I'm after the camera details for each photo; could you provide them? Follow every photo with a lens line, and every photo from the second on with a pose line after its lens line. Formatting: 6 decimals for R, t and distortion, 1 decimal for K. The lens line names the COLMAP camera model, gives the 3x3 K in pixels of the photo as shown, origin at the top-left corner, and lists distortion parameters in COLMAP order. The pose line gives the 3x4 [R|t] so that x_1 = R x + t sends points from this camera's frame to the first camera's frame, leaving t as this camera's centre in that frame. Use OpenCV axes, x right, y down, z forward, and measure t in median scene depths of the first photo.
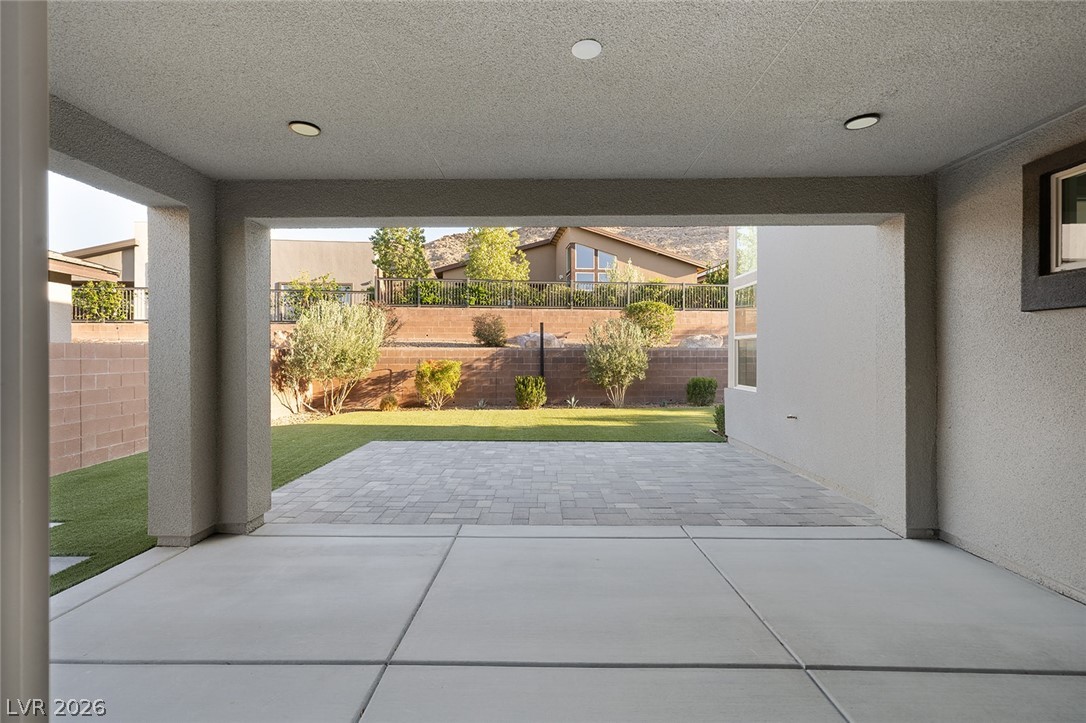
lens RADIAL K [[447.0, 0, 544.5], [0, 447.0, 357.9], [0, 0, 1]] dist [0.000993, 0.000216]
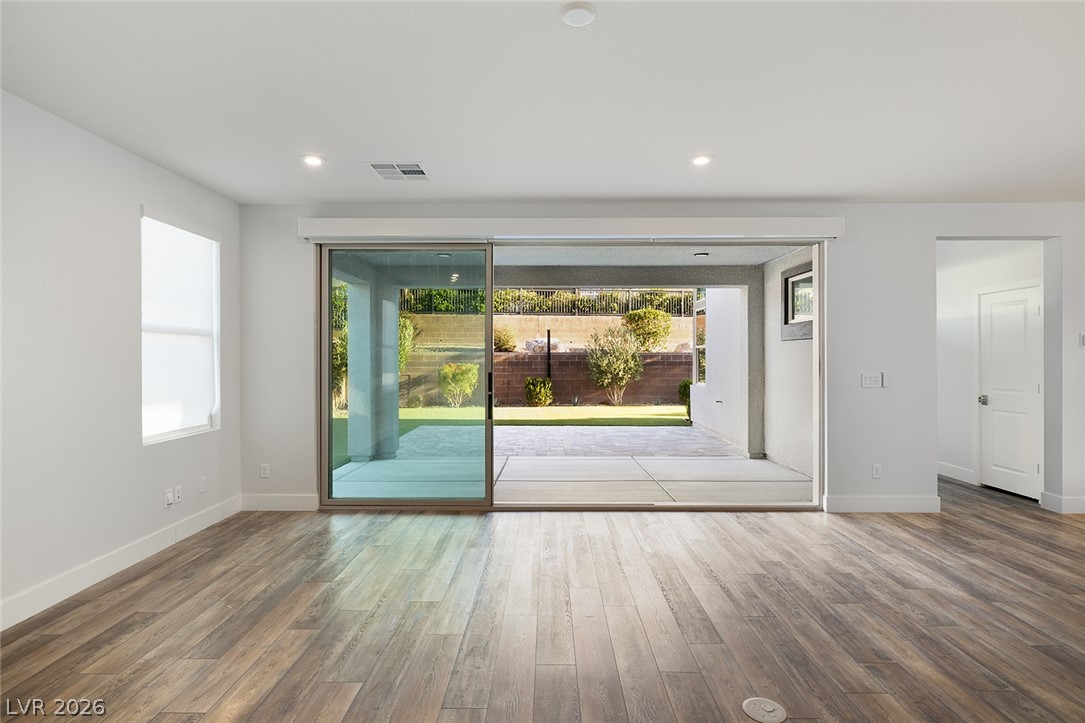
lens RADIAL K [[544.1, 0, 542.5], [0, 544.1, 361.5], [0, 0, 1]] dist [-0.000231, -0.000150]
pose [[0.999960, 0.000390, -0.008912, -0.009547], [-0.000384, 1.000000, 0.000683, -0.001343], [0.008913, -0.000680, 0.999960, -0.351436]]
